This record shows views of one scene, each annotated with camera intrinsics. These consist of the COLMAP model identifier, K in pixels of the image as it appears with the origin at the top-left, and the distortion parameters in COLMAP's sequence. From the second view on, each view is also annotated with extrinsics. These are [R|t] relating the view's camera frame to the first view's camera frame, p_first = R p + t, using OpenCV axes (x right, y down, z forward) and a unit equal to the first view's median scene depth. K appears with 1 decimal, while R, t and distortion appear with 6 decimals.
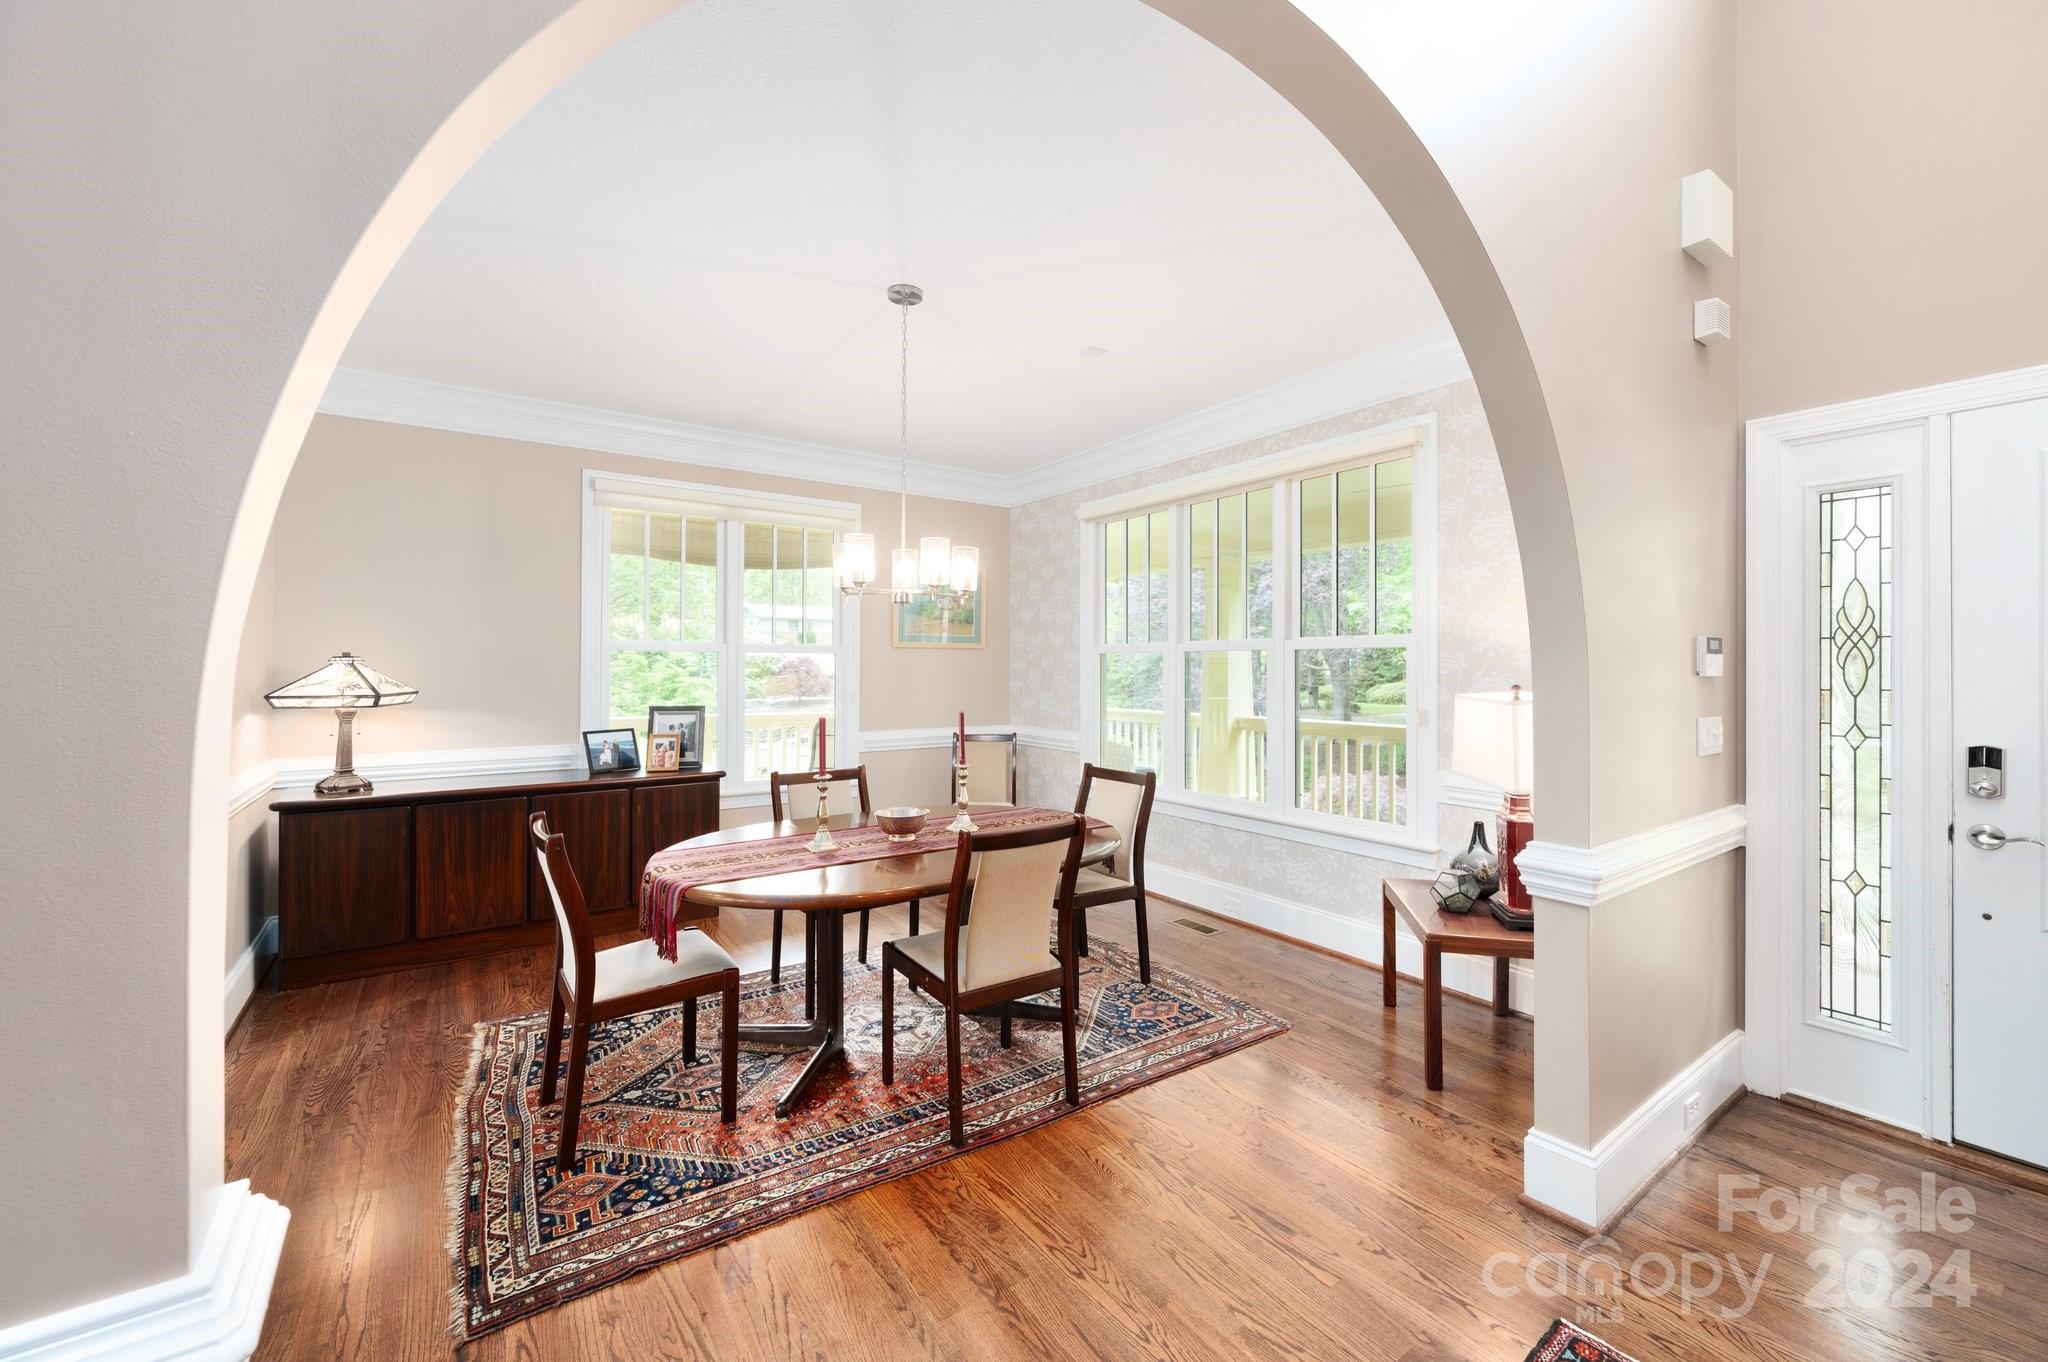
lens RADIAL K [[815.2, 0, 1026.2], [0, 815.2, 676.3], [0, 0, 1]] dist [0.000253, -0.000305]
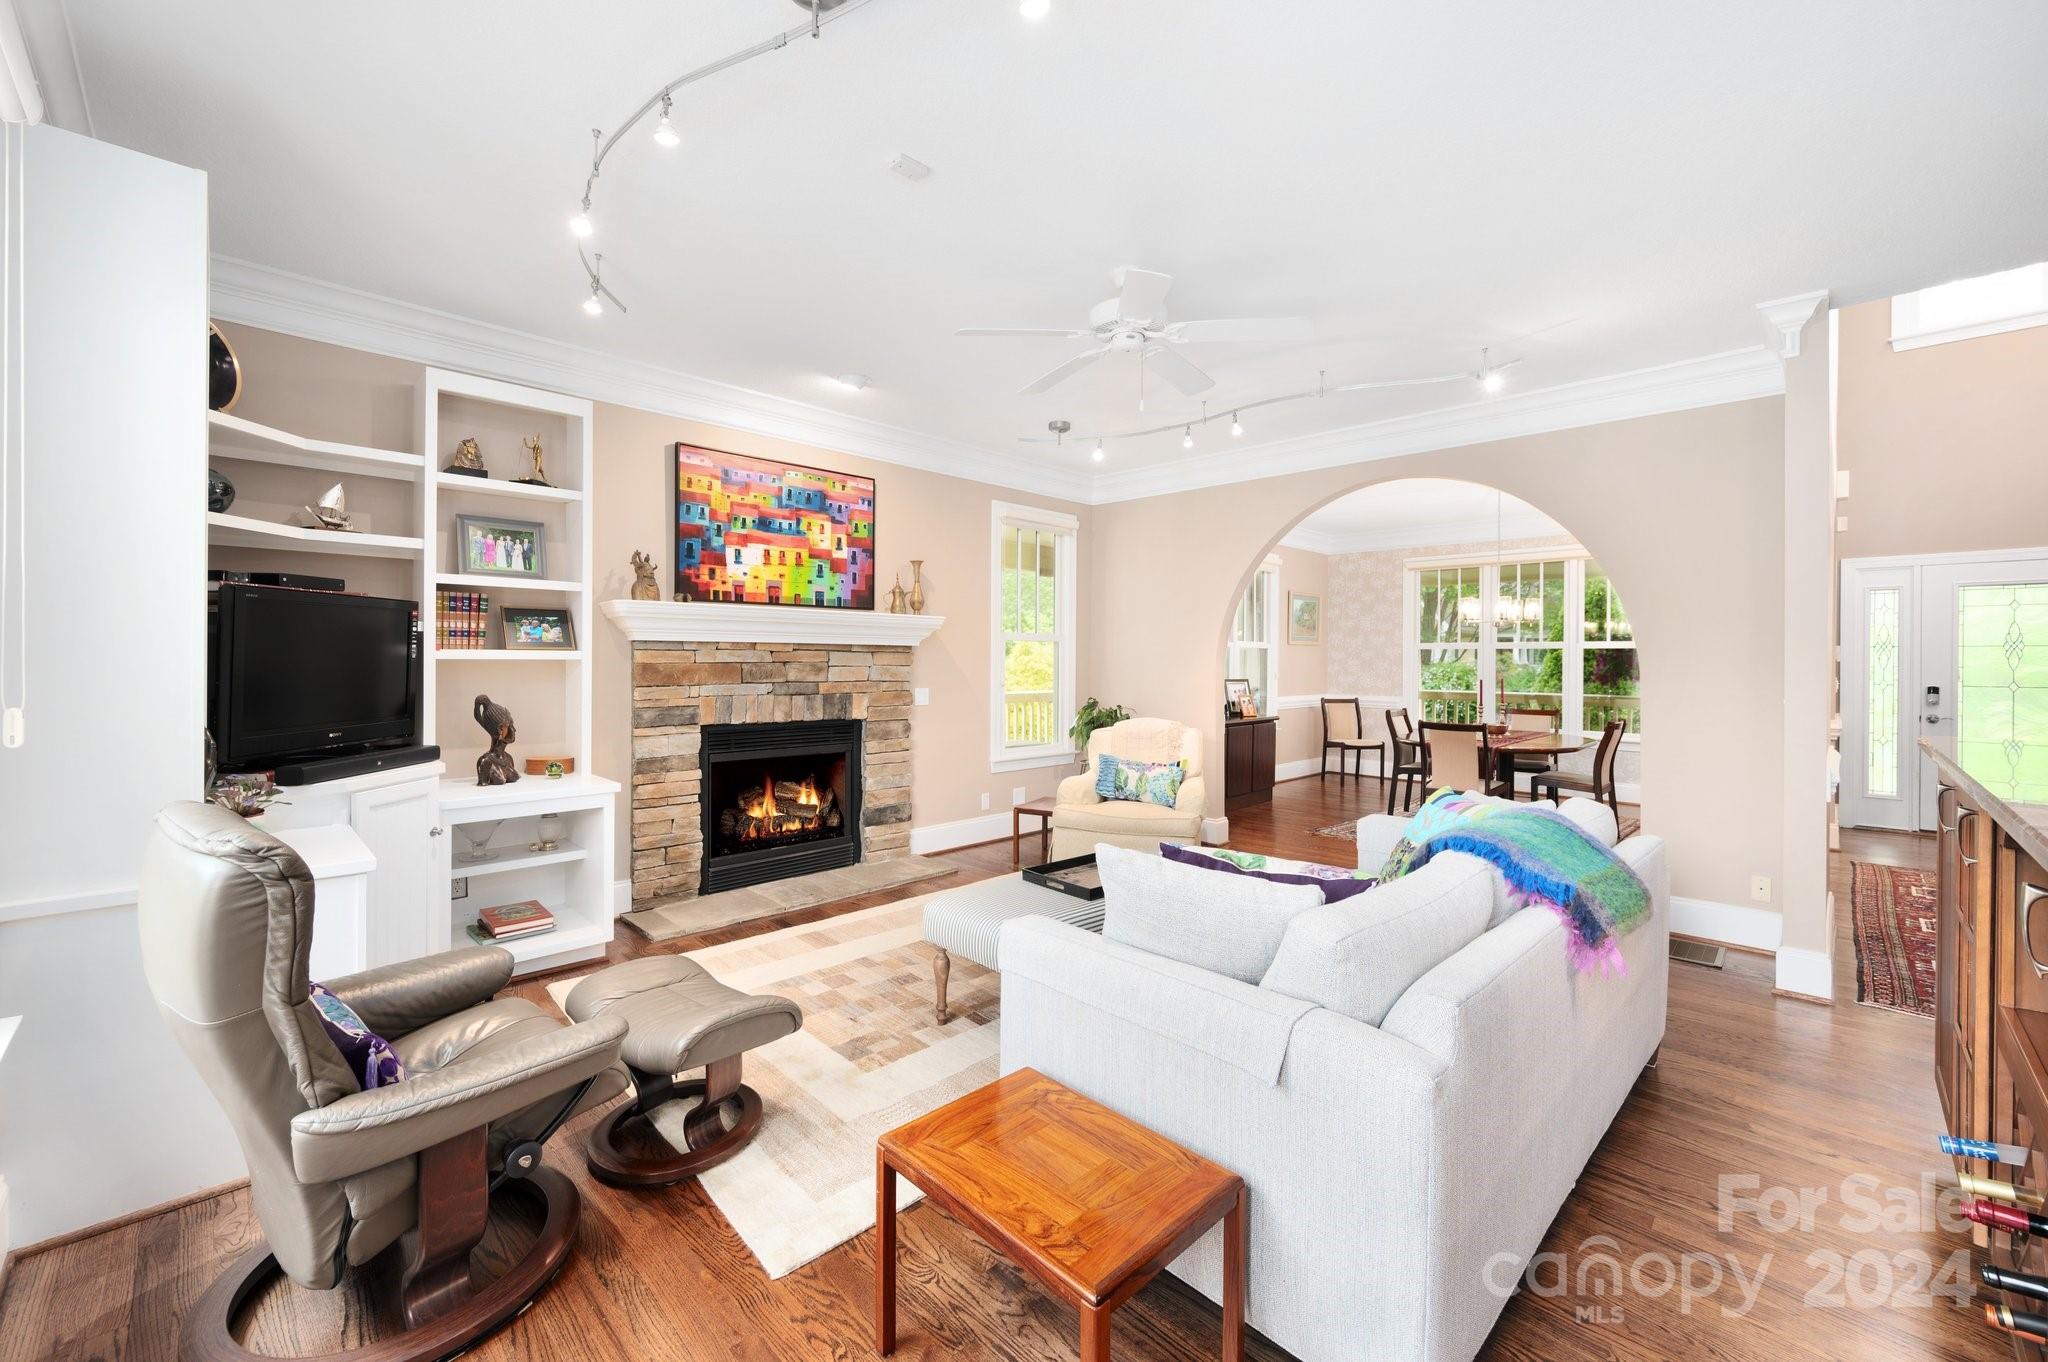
lens RADIAL K [[815.2, 0, 1024.2], [0, 815.2, 663.9], [0, 0, 1]] dist [0.000253, -0.000305]
pose [[0.982701, 0.005880, 0.185107, -2.126869], [-0.004832, 0.999970, -0.006111, 0.036450], [-0.185138, 0.005110, 0.982699, -1.036748]]
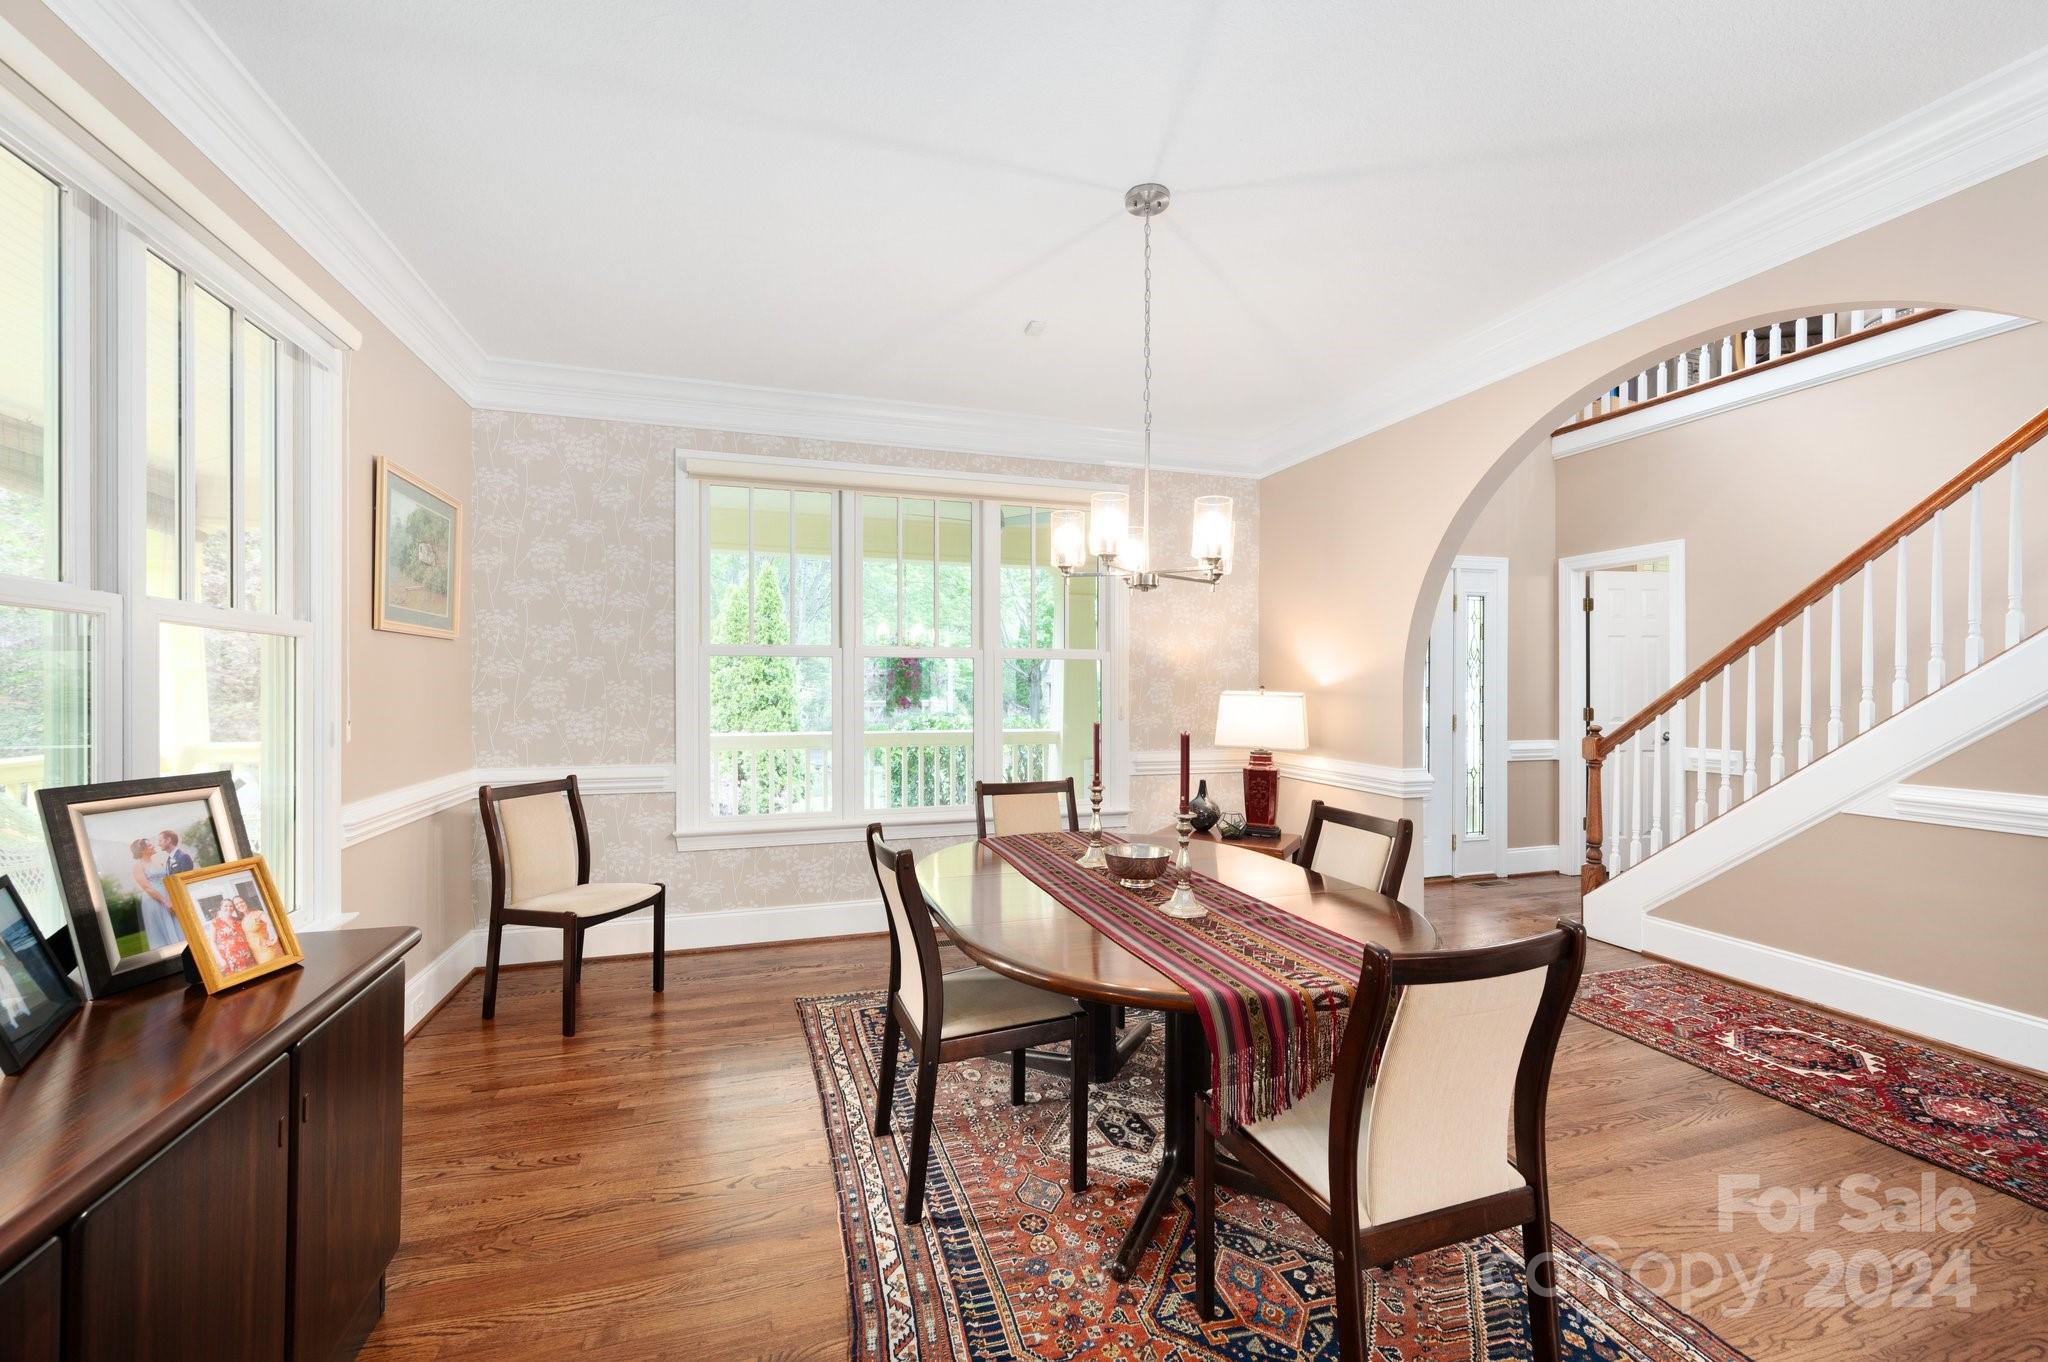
lens RADIAL K [[815.2, 0, 1023.8], [0, 815.2, 685.4], [0, 0, 1]] dist [0.000253, -0.000305]
pose [[0.288184, 0.001994, 0.957573, -1.153851], [0.005664, 0.999977, -0.003787, 0.009482], [-0.957558, 0.006515, 0.288166, 1.053320]]
